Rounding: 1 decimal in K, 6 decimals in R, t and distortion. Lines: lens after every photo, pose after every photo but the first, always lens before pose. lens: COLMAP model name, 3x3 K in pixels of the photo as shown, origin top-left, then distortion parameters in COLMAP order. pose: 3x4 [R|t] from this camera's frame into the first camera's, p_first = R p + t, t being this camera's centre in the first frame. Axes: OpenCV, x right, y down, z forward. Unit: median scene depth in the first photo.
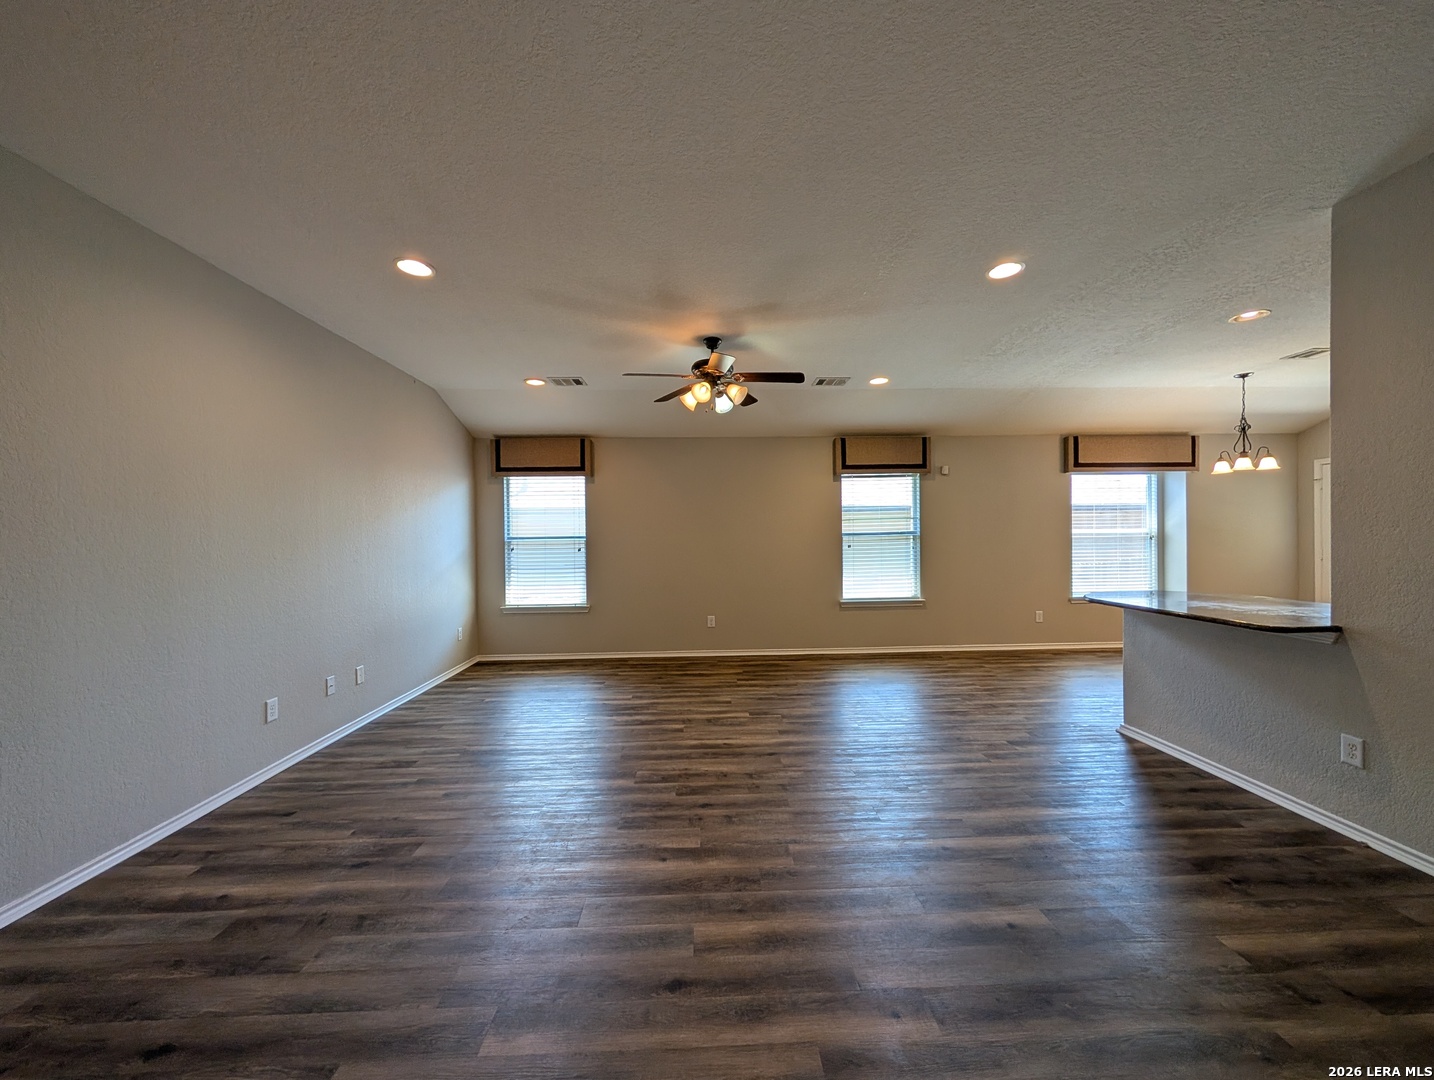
lens RADIAL K [[542.8, 0, 719.4], [0, 542.8, 541.1], [0, 0, 1]] dist [0.000312, 0.000193]
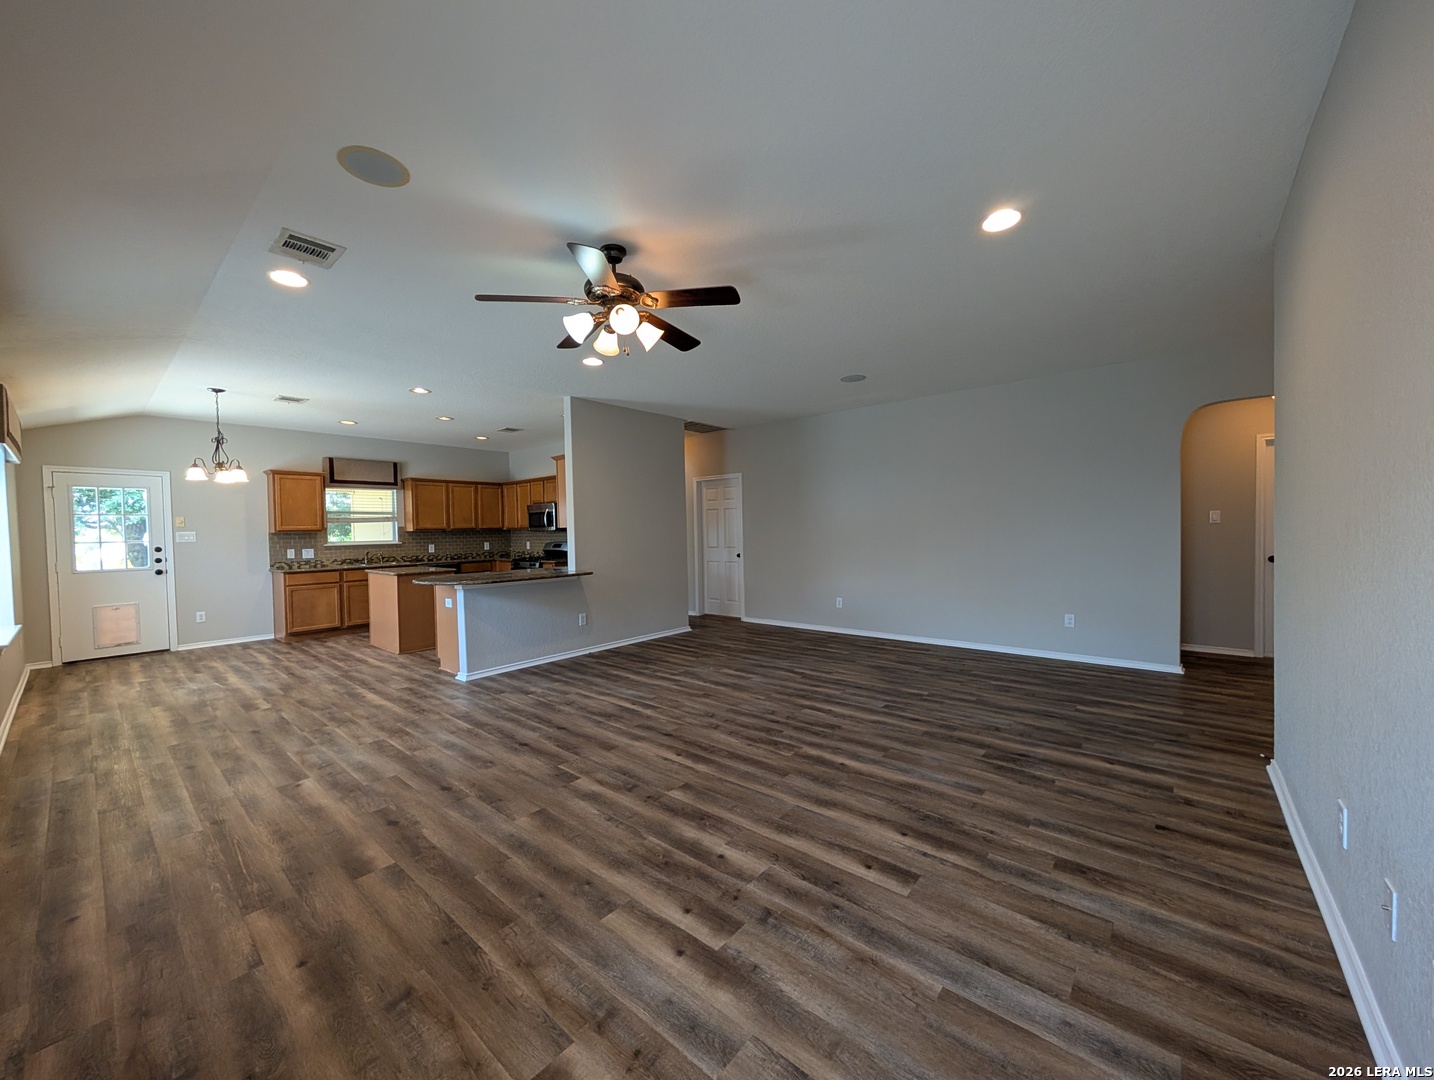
lens RADIAL K [[542.8, 0, 719.4], [0, 542.8, 541.1], [0, 0, 1]] dist [0.000312, 0.000193]
pose [[-0.741223, 0.011899, 0.671153, -0.390597], [0.033151, 0.999272, 0.018896, -0.000268], [-0.670440, 0.036255, -0.741078, 0.962973]]
